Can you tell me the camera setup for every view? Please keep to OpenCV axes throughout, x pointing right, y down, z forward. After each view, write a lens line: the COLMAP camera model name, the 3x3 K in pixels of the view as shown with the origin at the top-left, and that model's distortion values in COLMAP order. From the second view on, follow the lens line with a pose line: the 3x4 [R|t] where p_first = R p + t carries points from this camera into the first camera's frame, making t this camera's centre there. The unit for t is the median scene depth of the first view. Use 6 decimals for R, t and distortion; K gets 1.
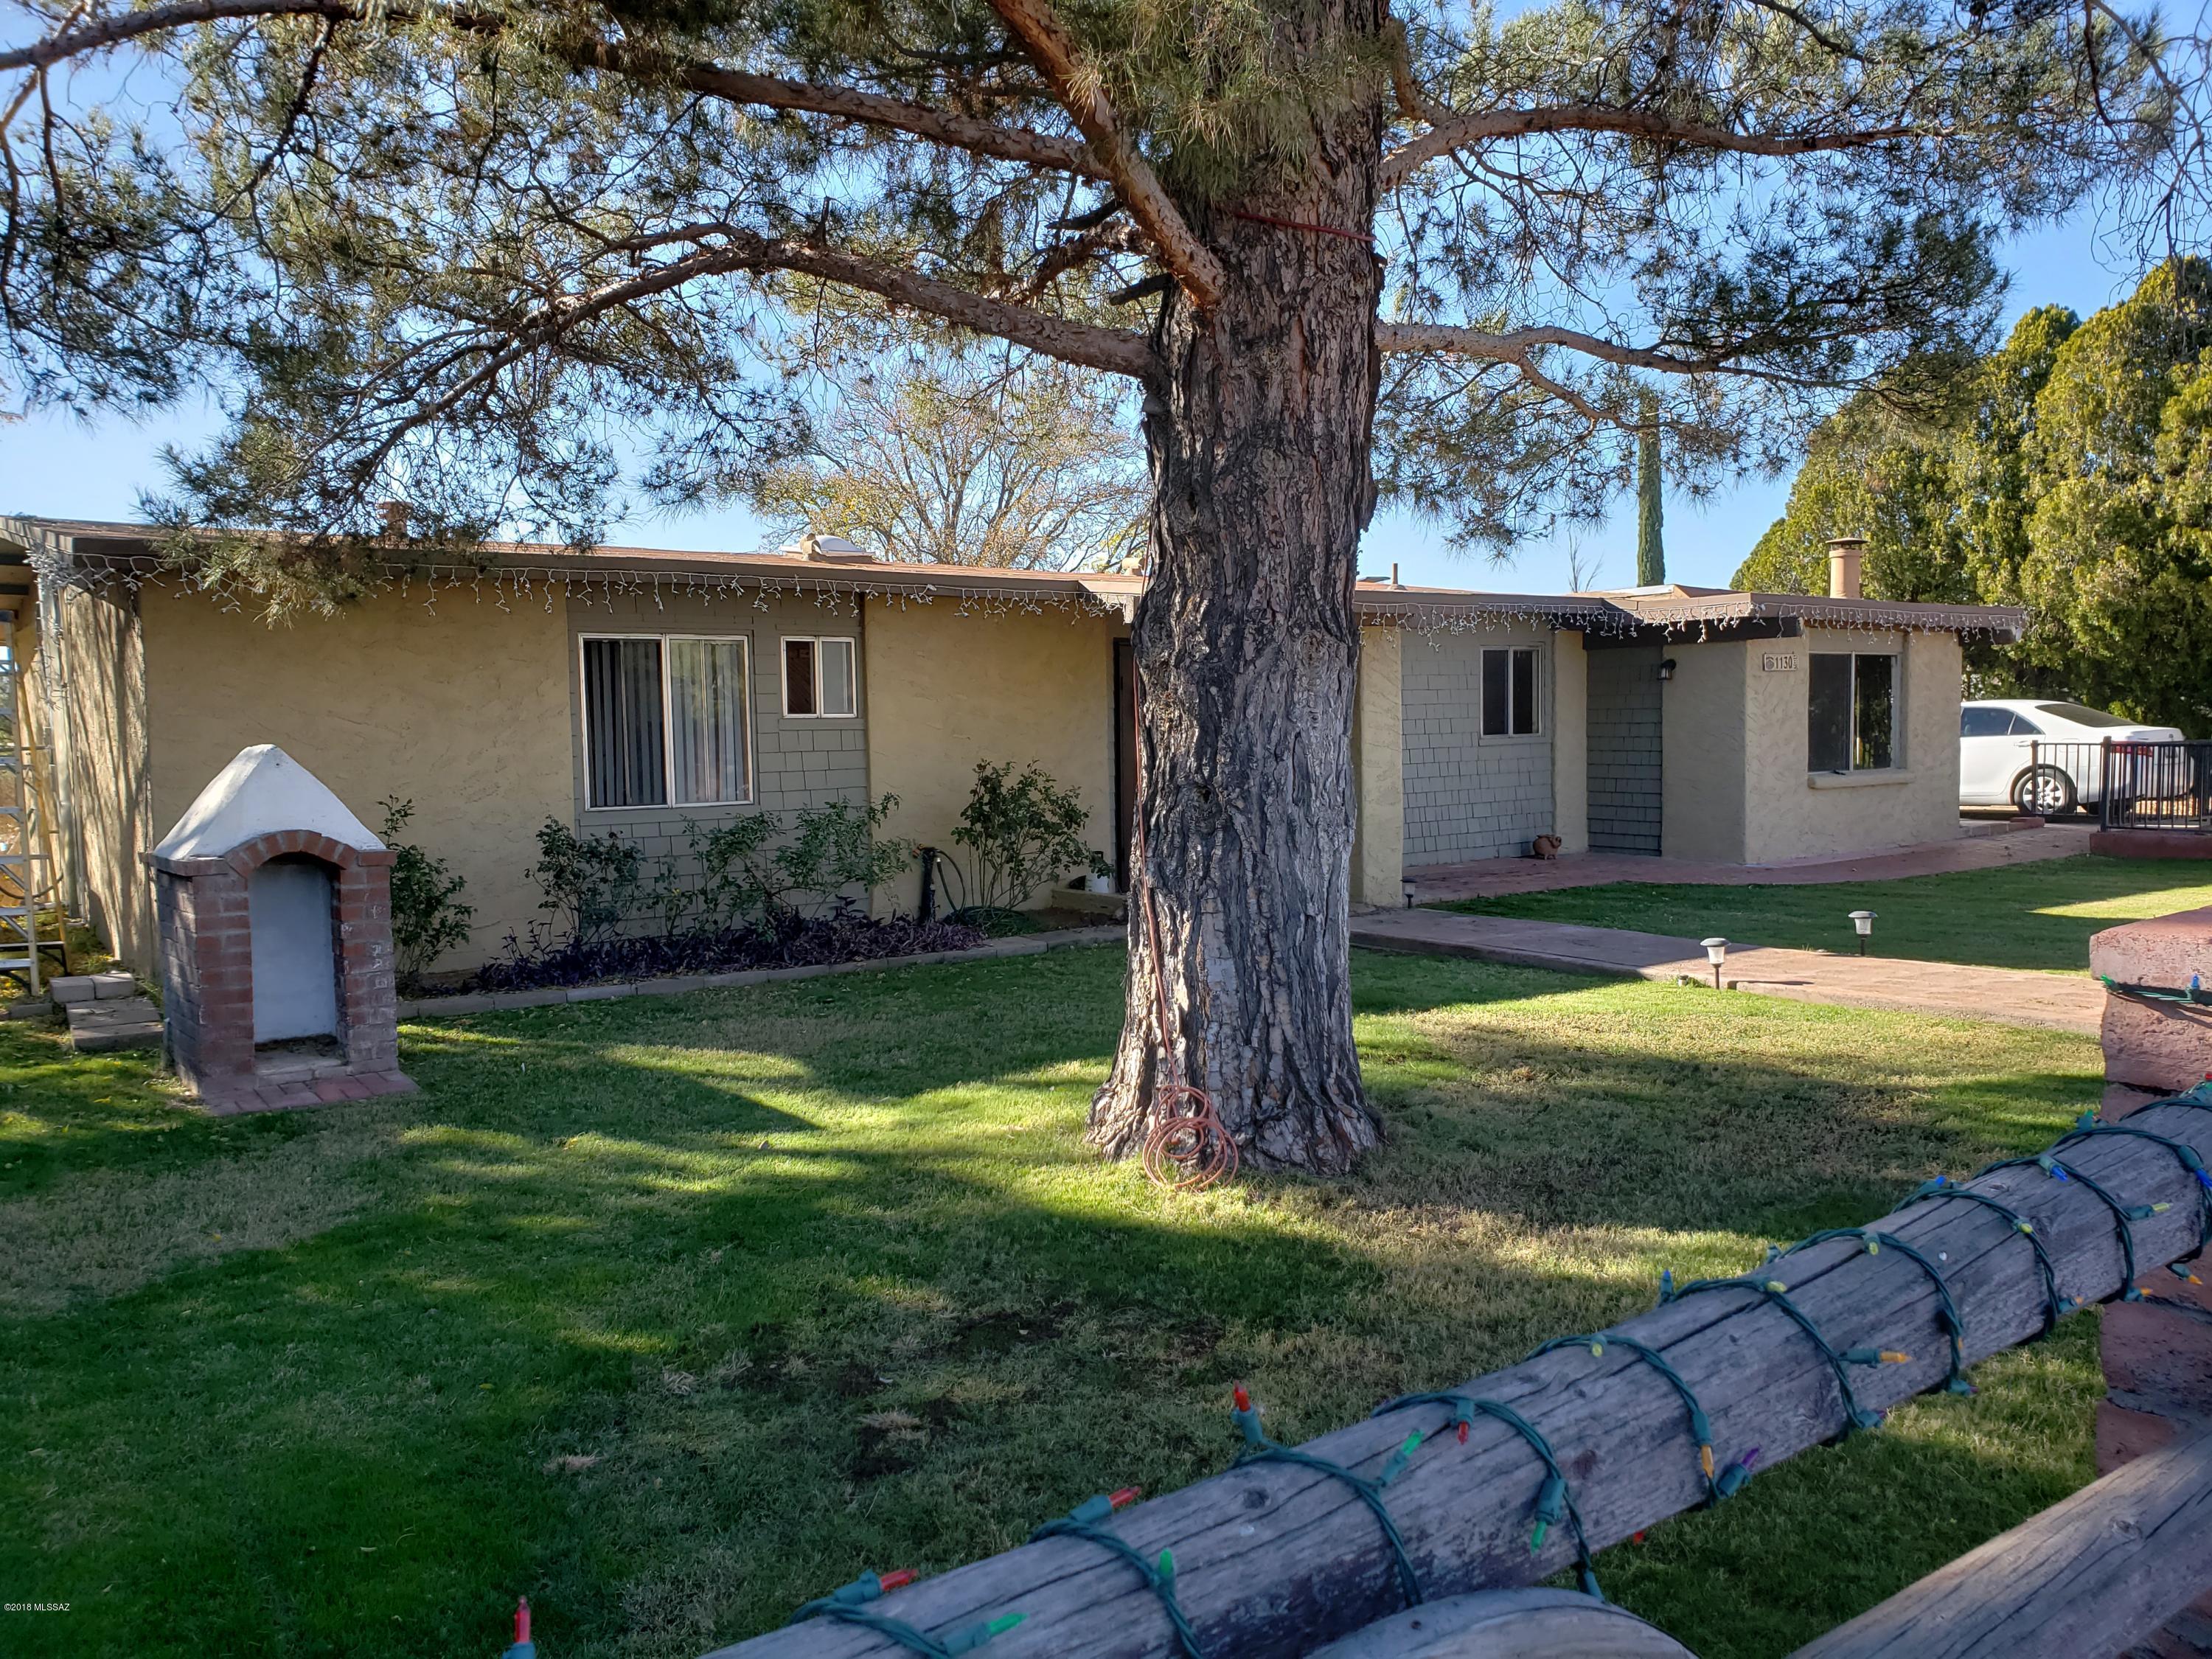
lens RADIAL K [[1690.0, 0, 1099.3], [0, 1690.0, 808.5], [0, 0, 1]] dist [0.049567, -0.016847]
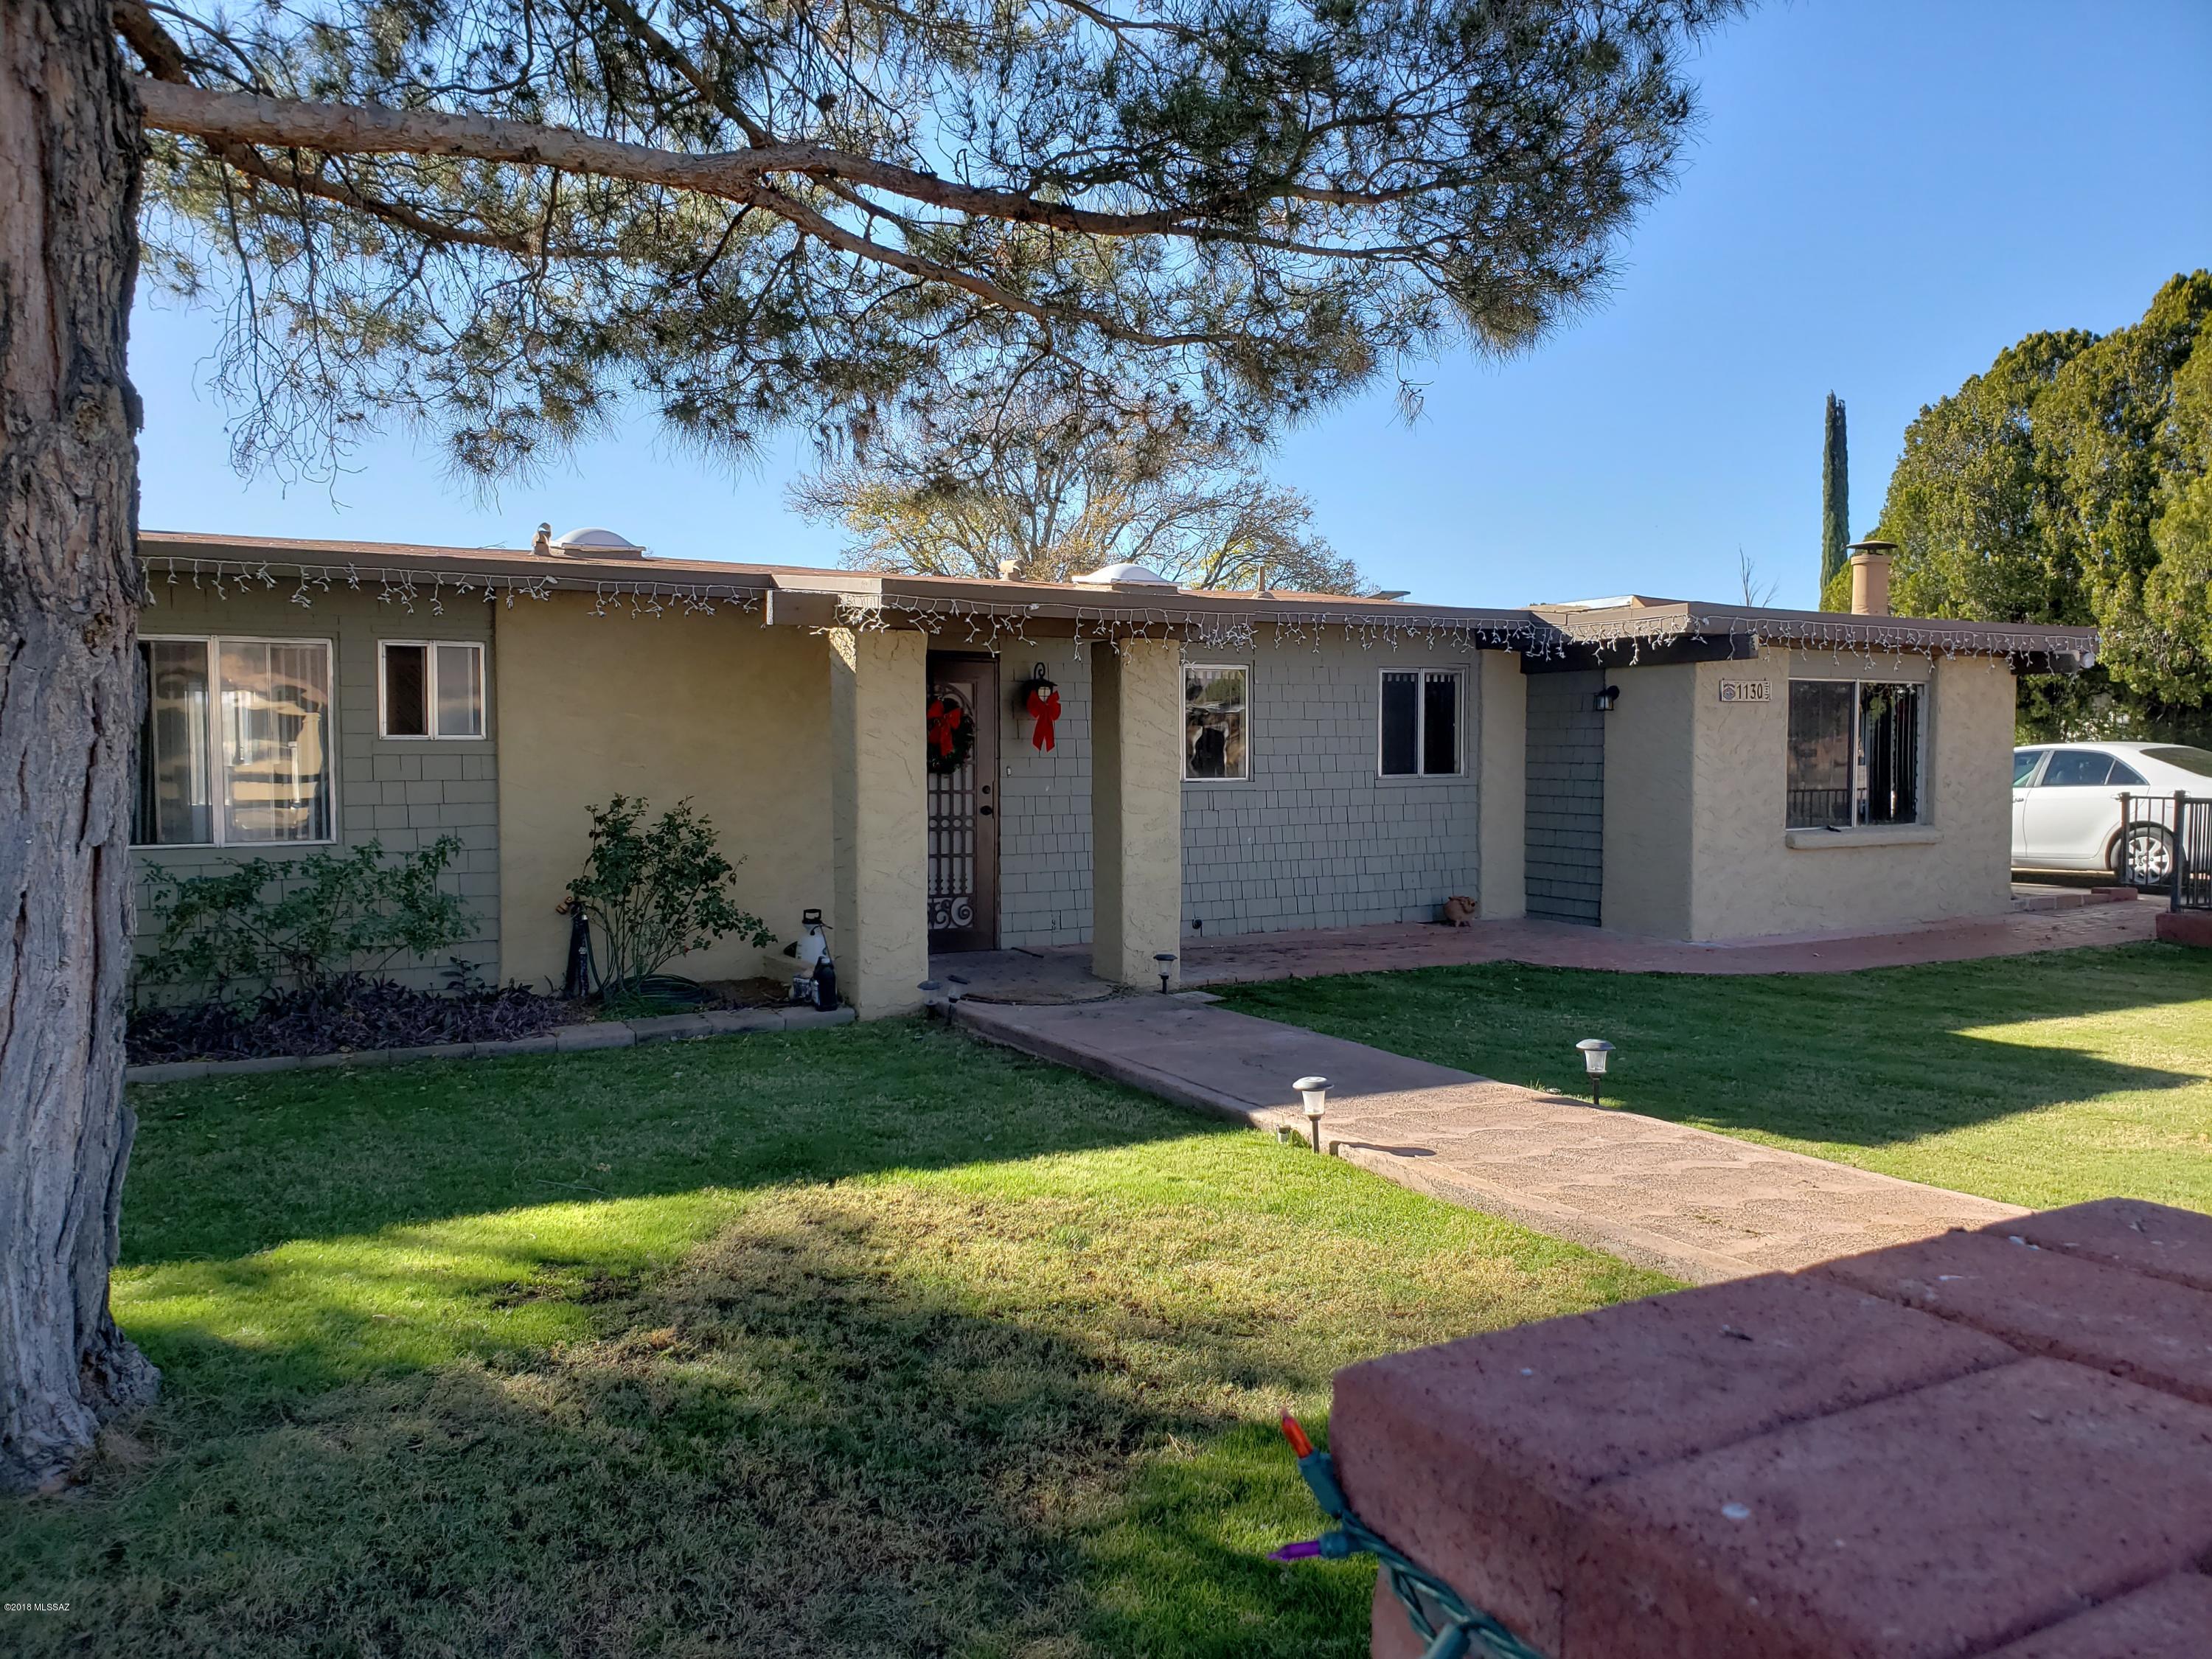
lens RADIAL K [[1682.4, 0, 1130.8], [0, 1682.4, 830.2], [0, 0, 1]] dist [0.096585, -0.115640]
pose [[0.993563, 0.021499, -0.111219, 0.187573], [-0.021792, 0.999762, -0.001412, -0.011729], [0.111162, 0.003826, 0.993795, 0.157256]]
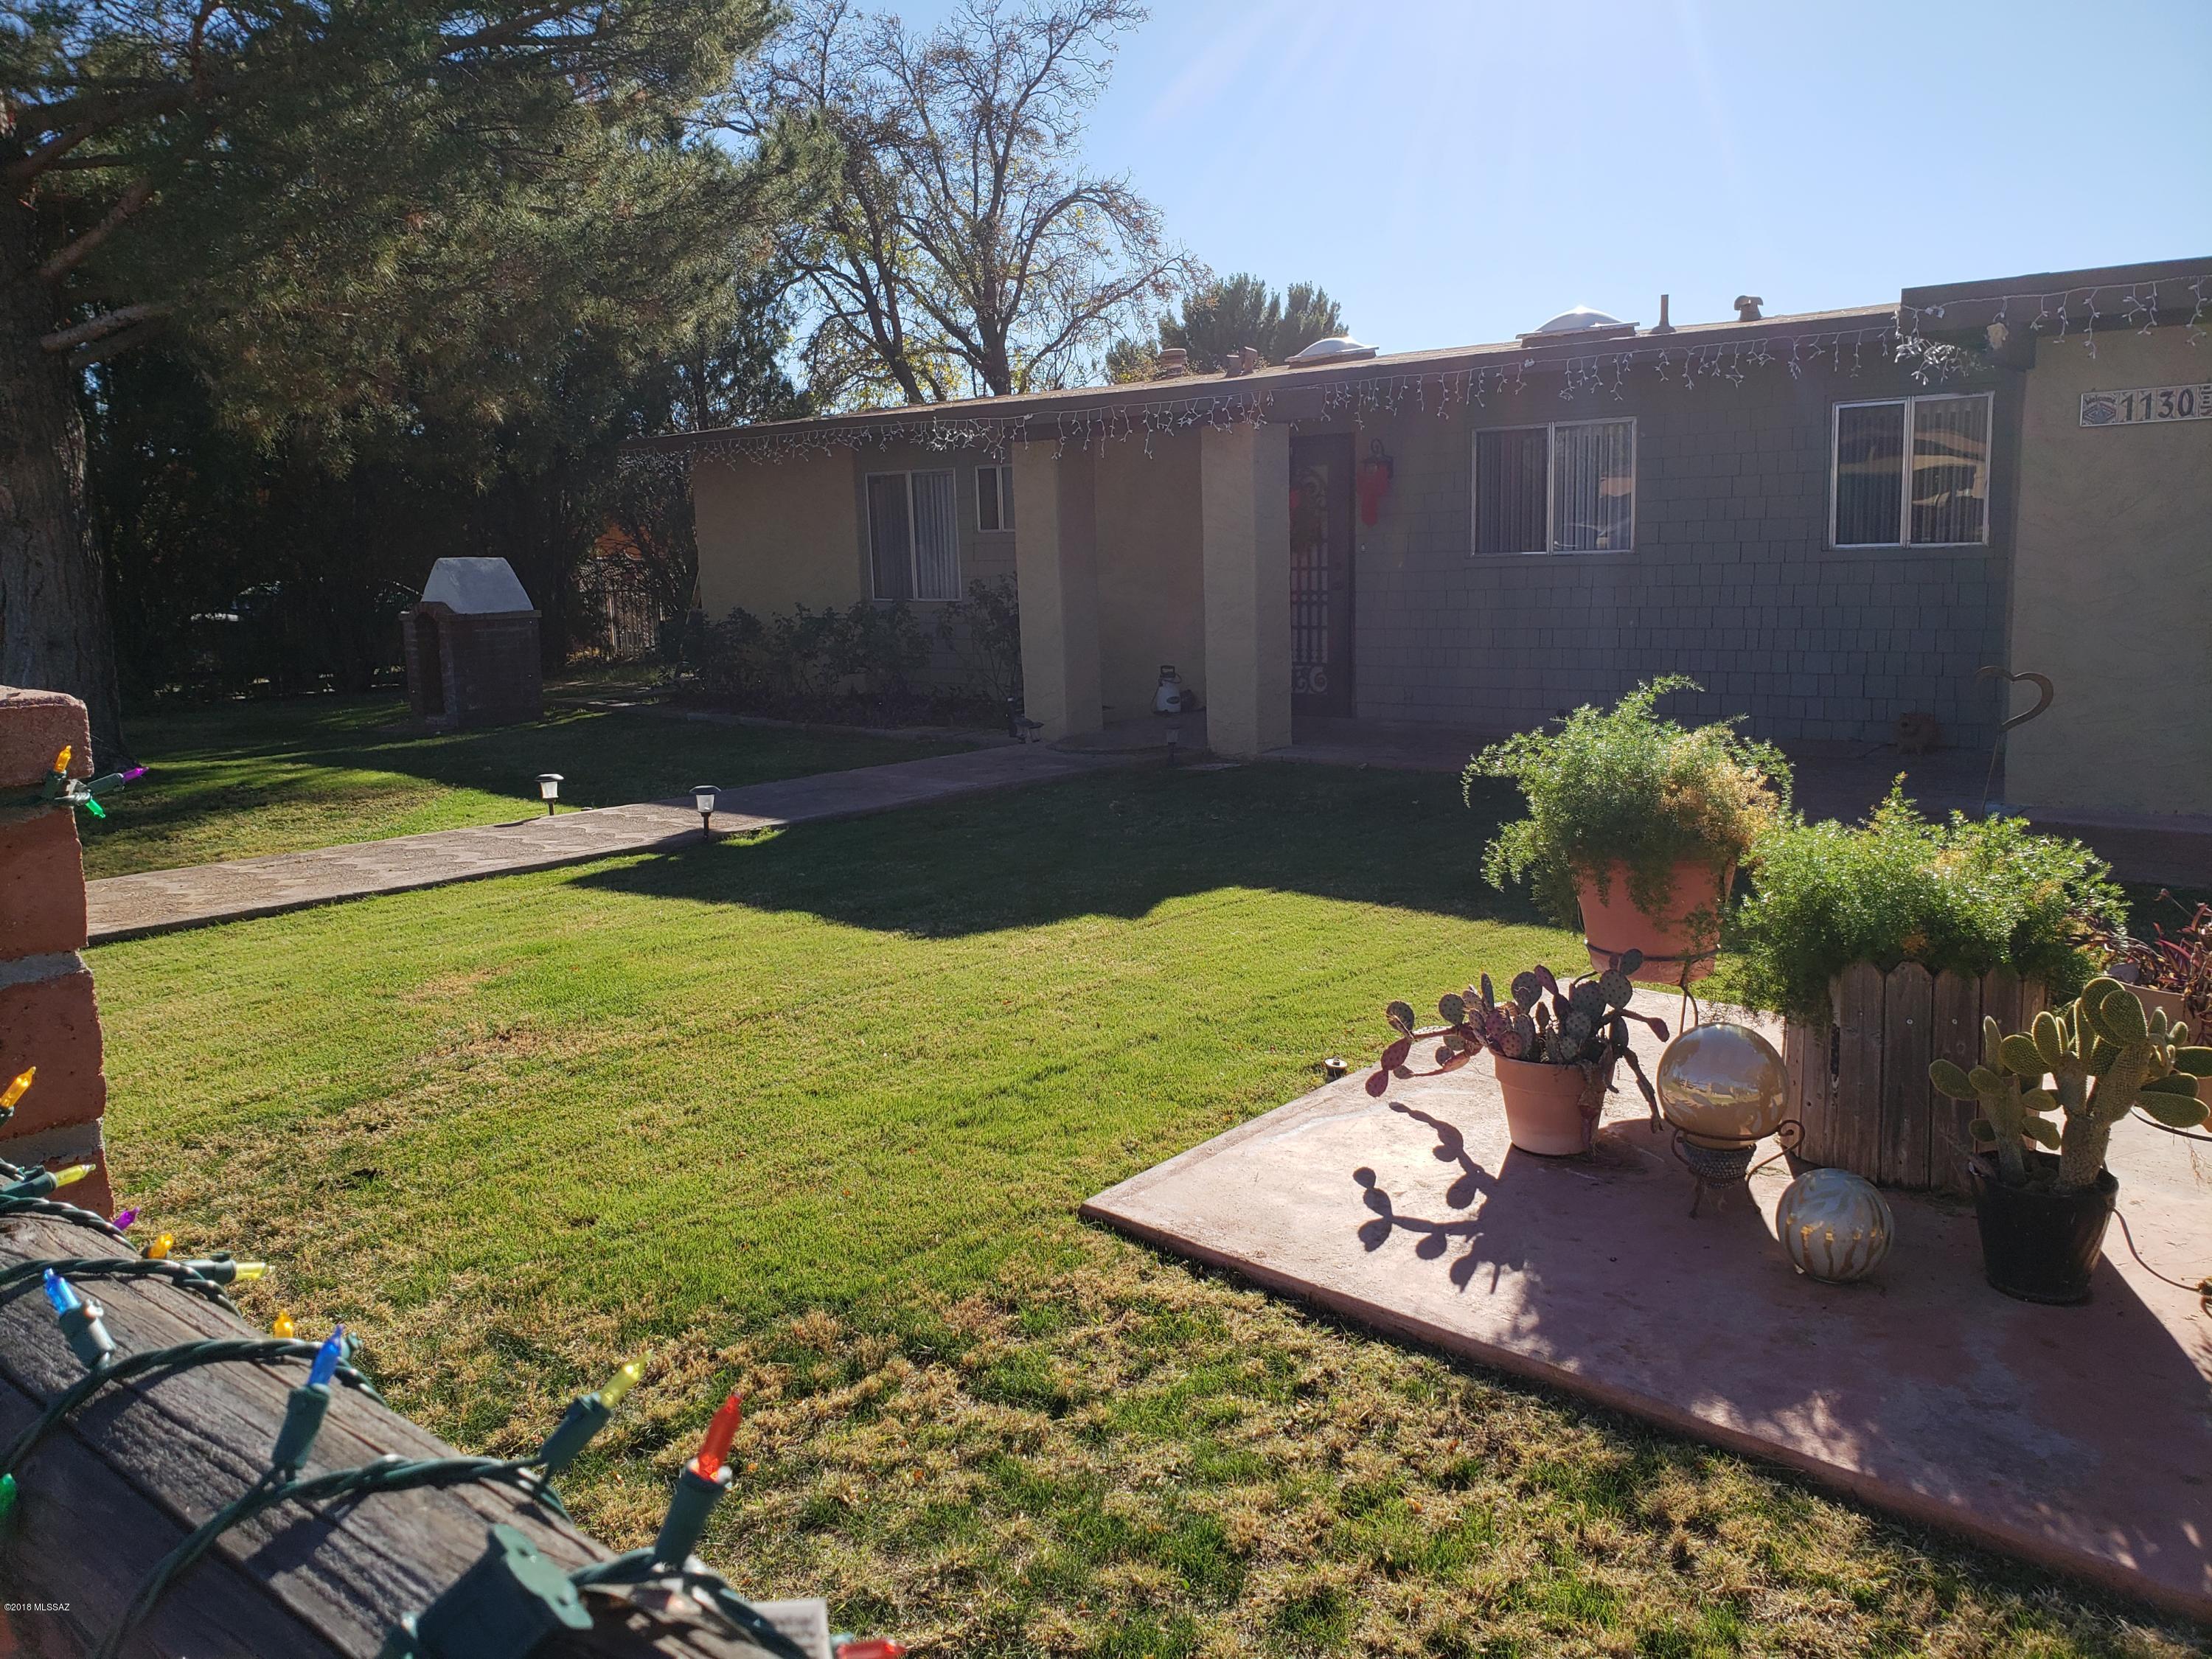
lens RADIAL K [[1690.0, 0, 1099.3], [0, 1690.0, 808.5], [0, 0, 1]] dist [0.049567, -0.016847]
pose [[0.226212, 0.166384, -0.959763, 0.748275], [-0.025298, 0.985975, 0.164966, -0.042752], [0.973750, -0.013038, 0.227249, 0.564819]]
